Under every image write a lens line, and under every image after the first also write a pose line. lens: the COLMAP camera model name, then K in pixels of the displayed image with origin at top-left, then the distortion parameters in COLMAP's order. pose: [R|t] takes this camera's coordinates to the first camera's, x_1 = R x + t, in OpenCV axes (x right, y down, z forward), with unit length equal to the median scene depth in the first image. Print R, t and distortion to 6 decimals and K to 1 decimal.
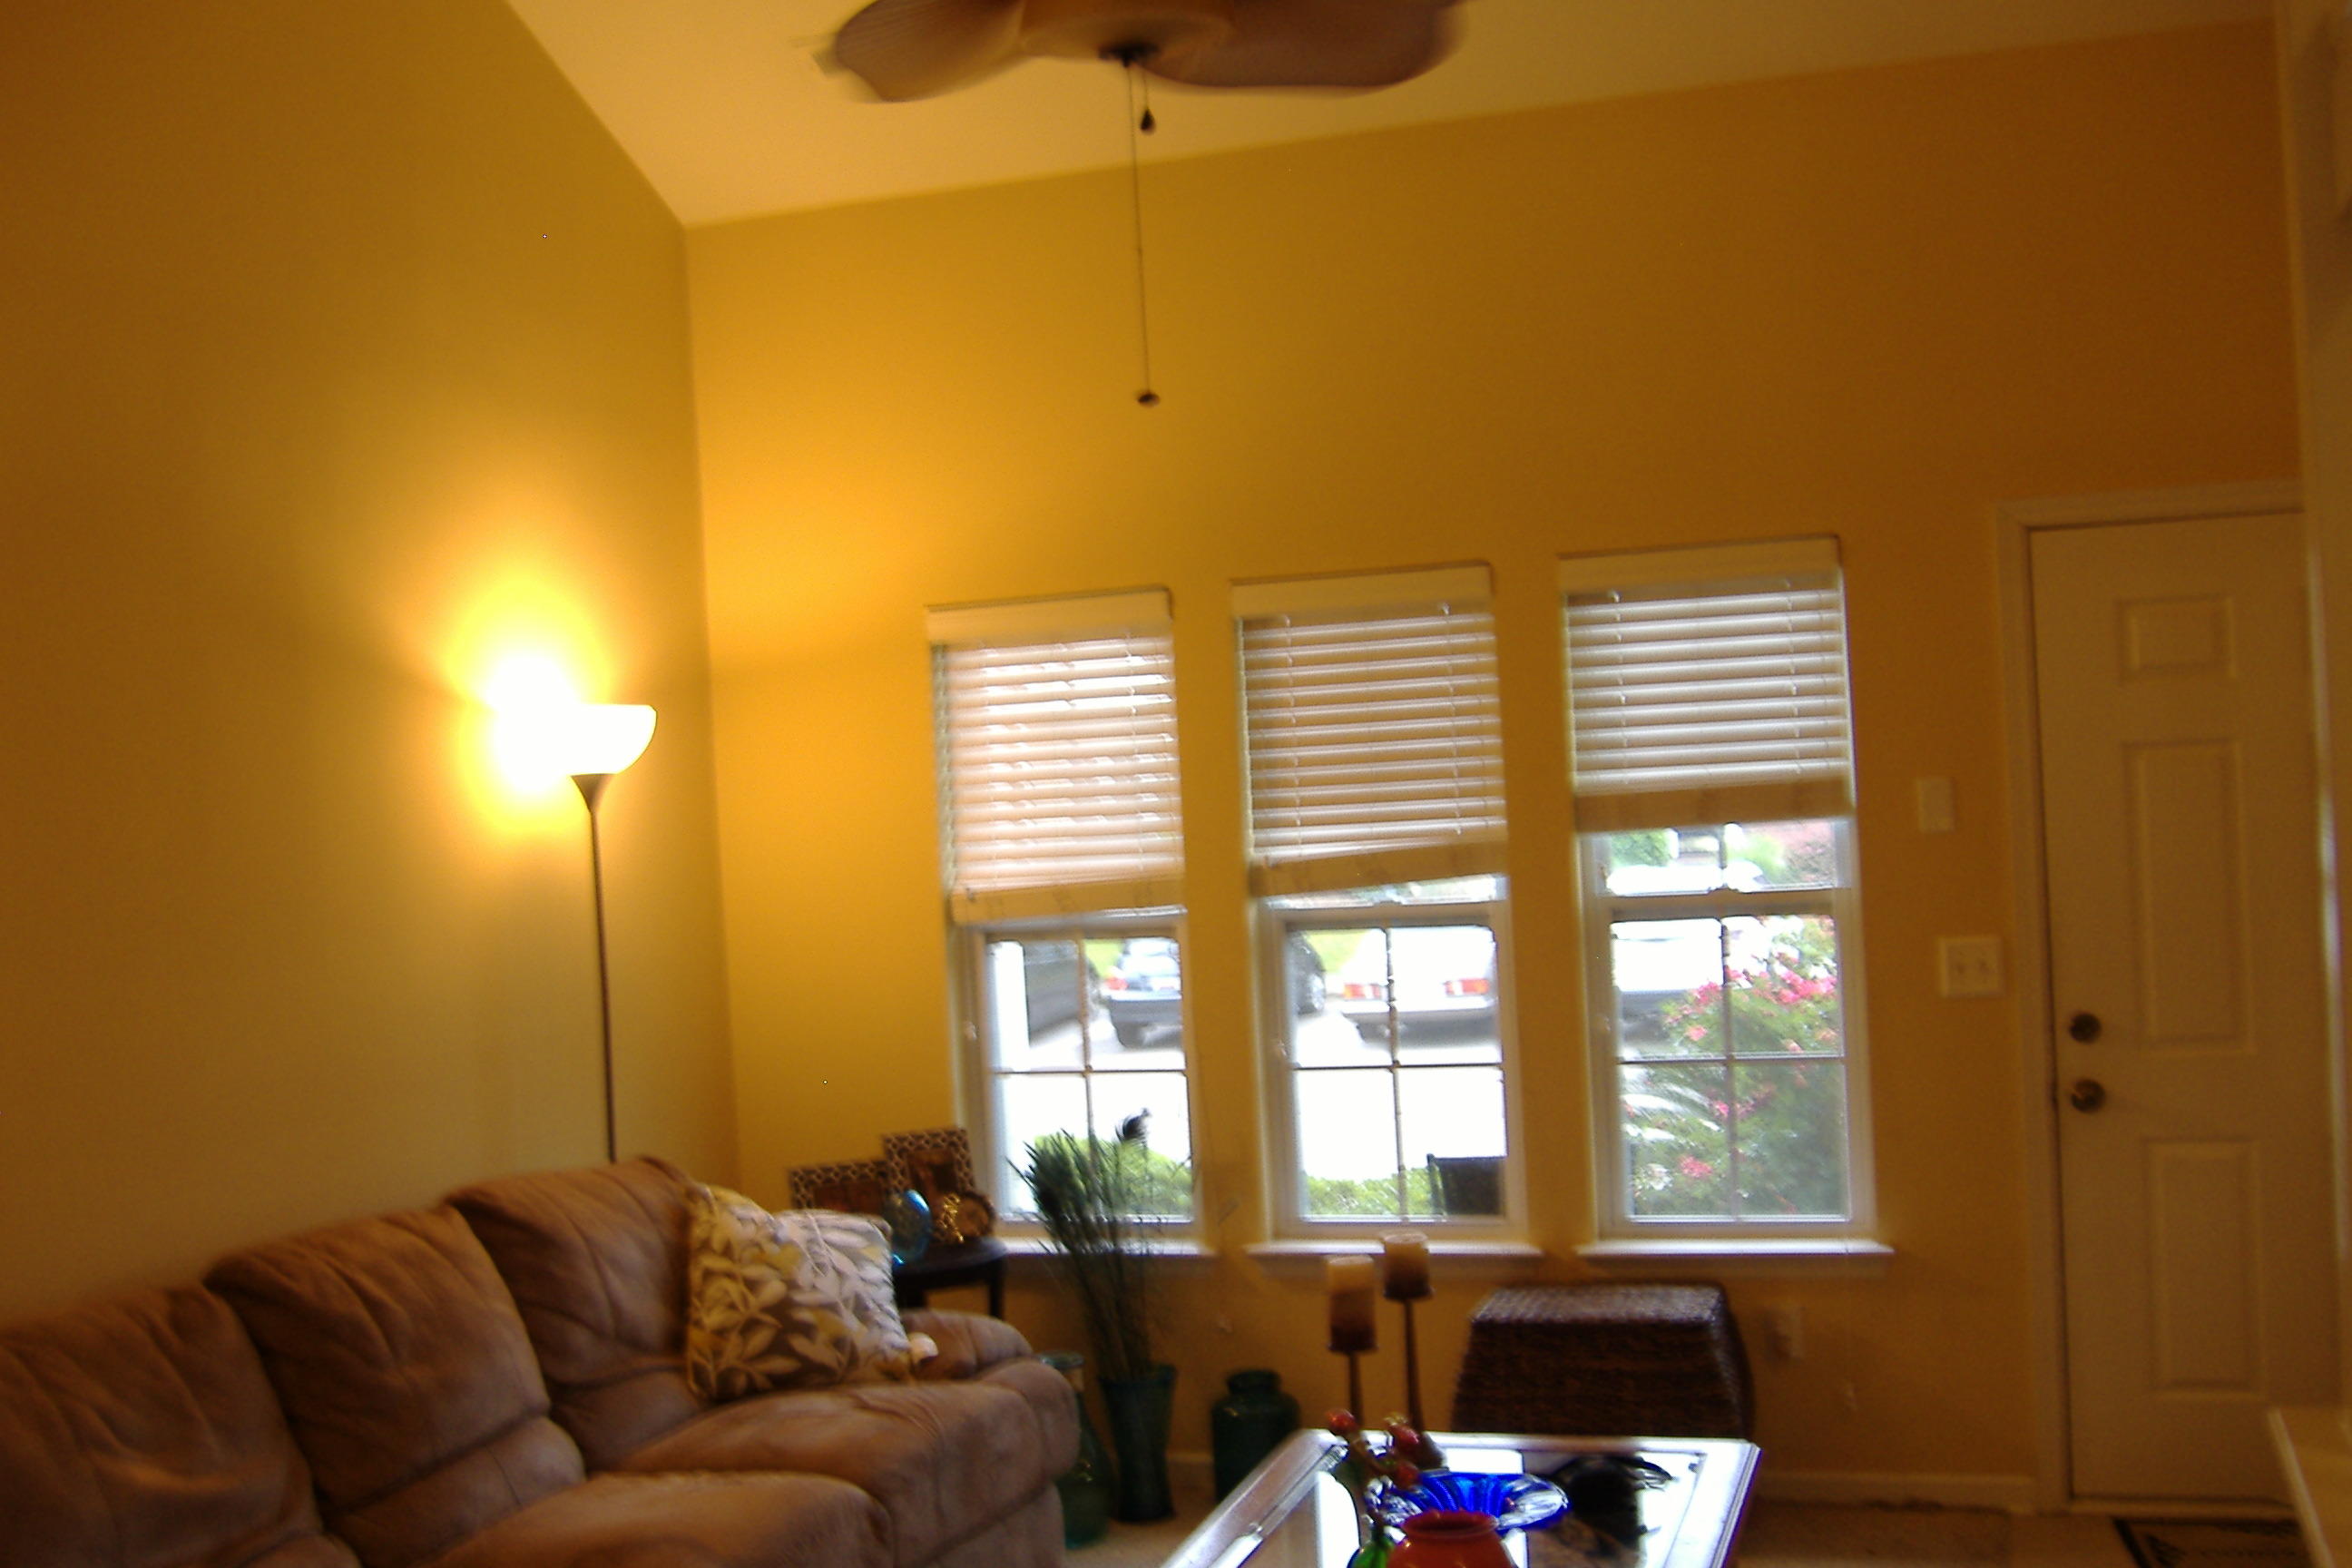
lens RADIAL K [[2508.4, 0, 1176.0], [0, 2508.4, 784.0], [0, 0, 1]] dist [-0.090477, 0.016318]
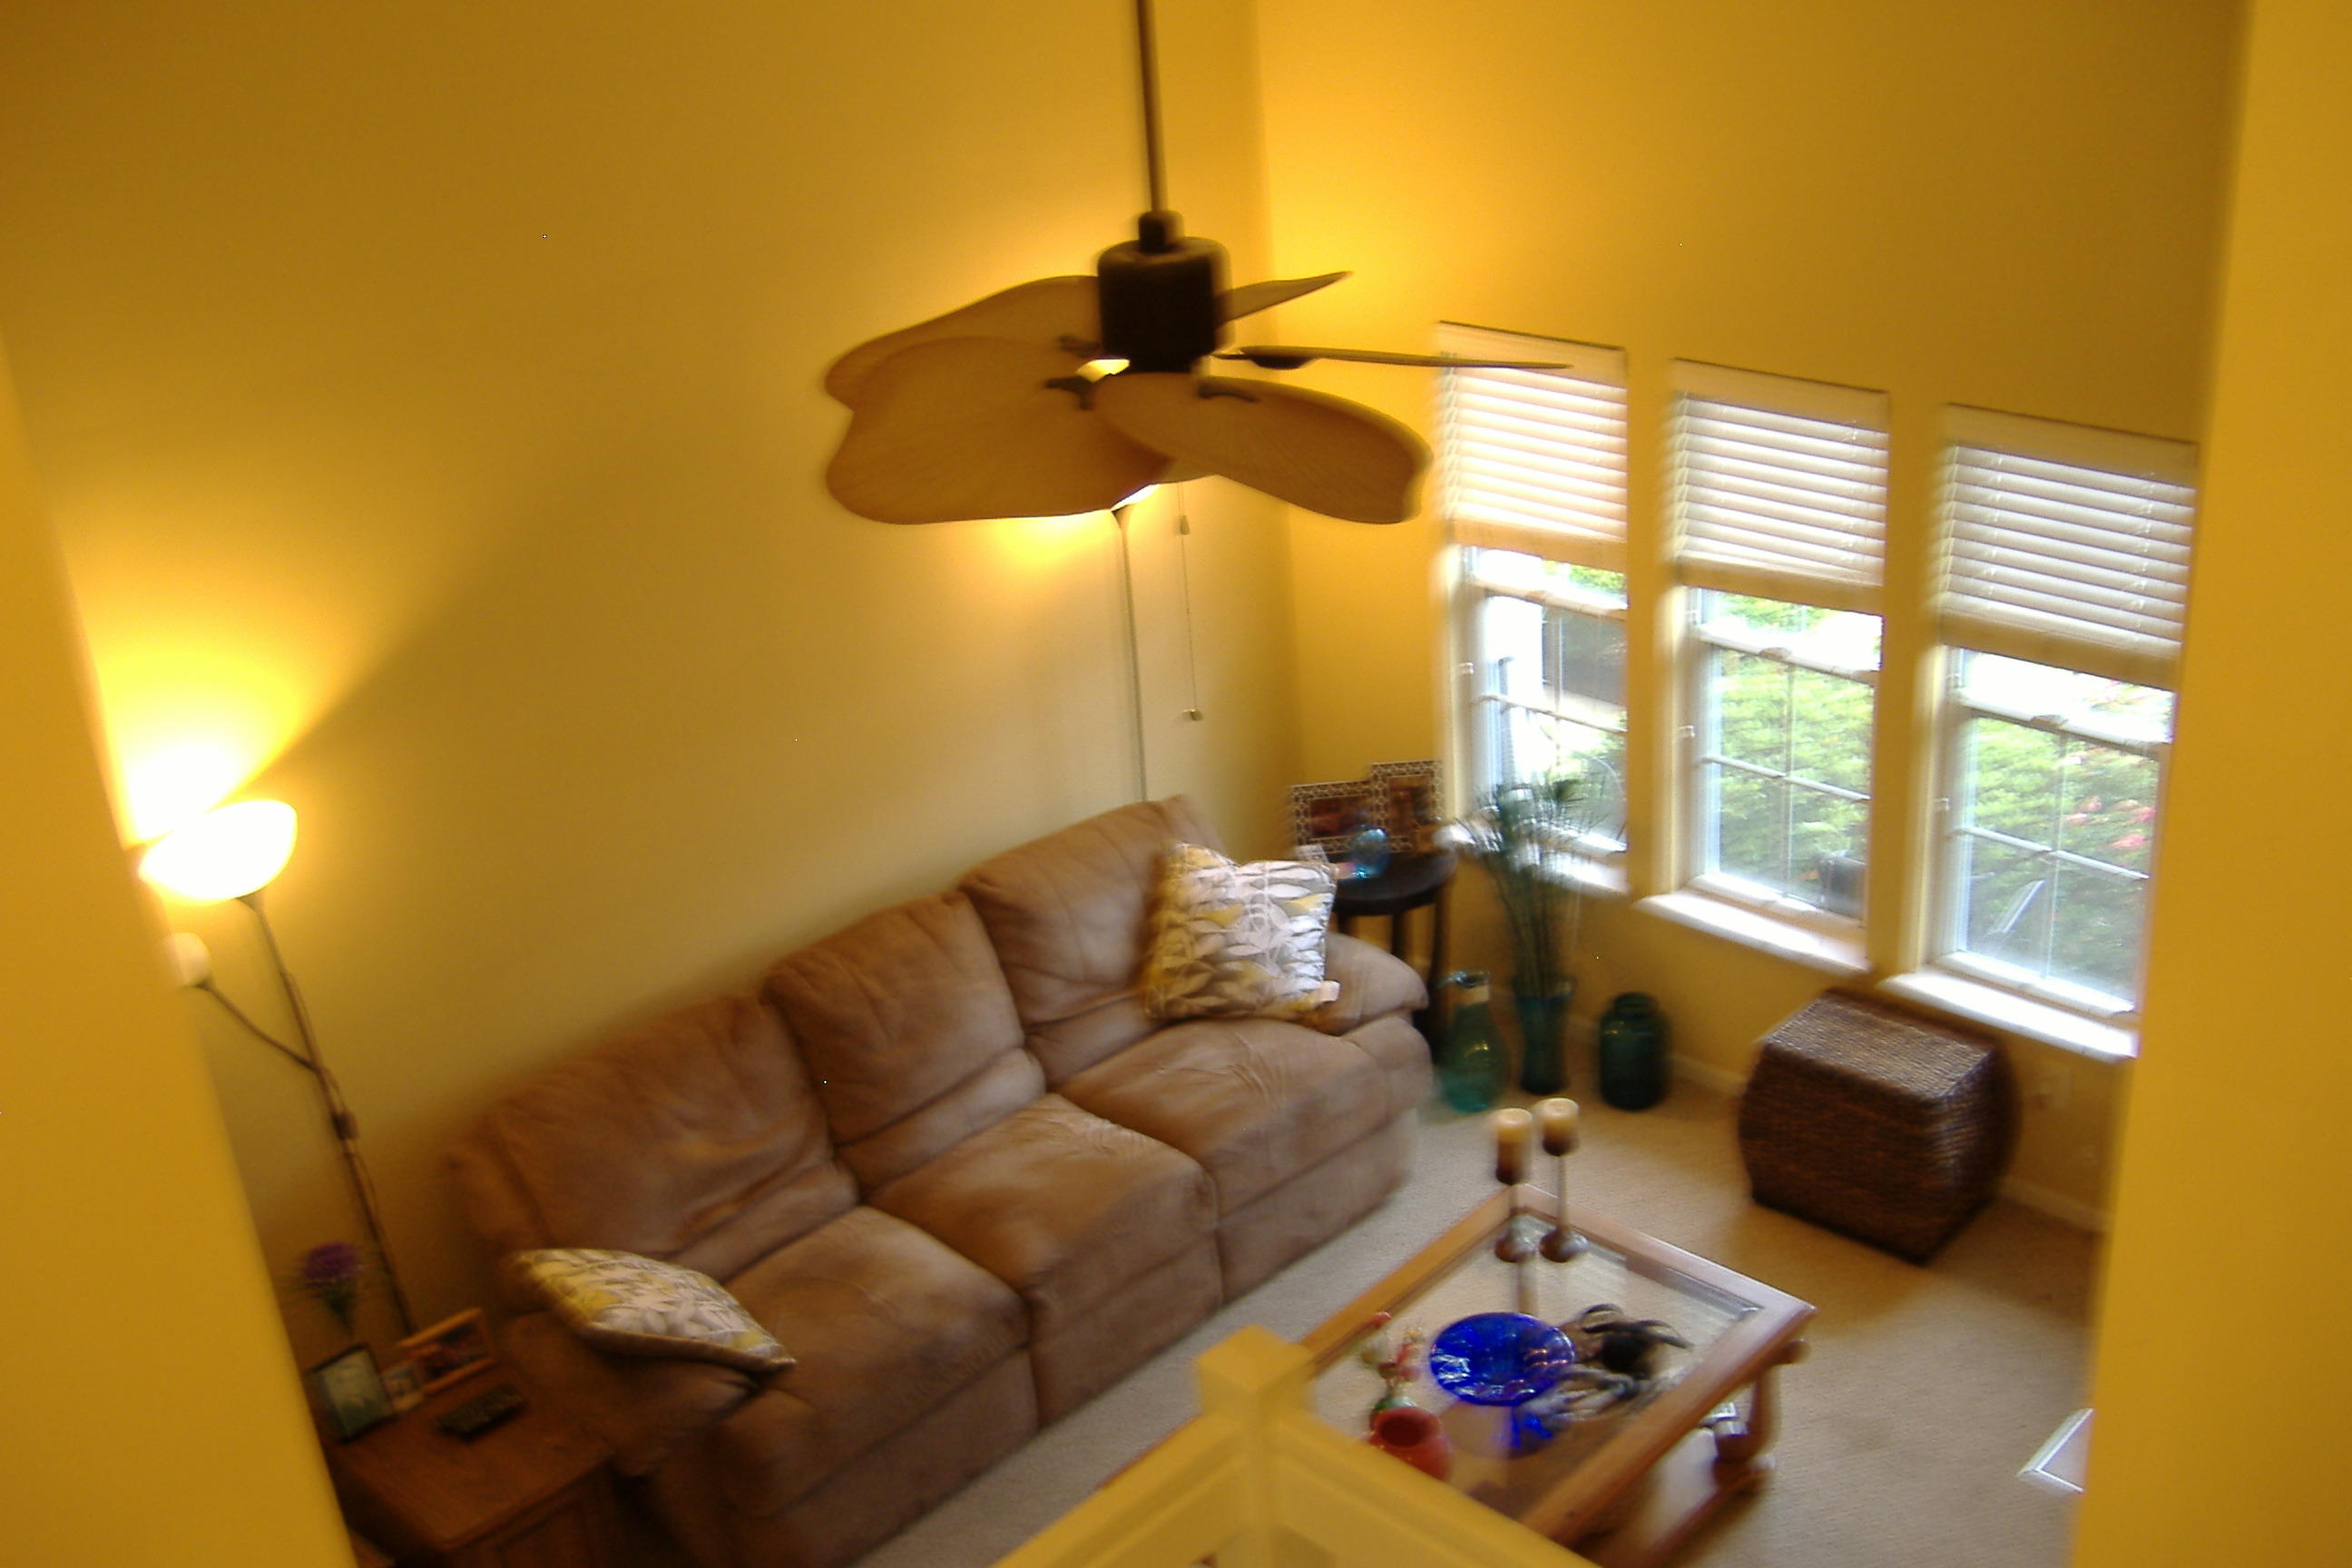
lens RADIAL K [[2508.4, 0, 1176.0], [0, 2508.4, 784.0], [0, 0, 1]] dist [-0.090477, 0.016318]
pose [[0.899049, 0.175483, -0.401145, 0.331985], [0.027085, 0.892128, 0.450970, -0.462545], [0.437010, -0.416309, 0.797314, -0.047560]]
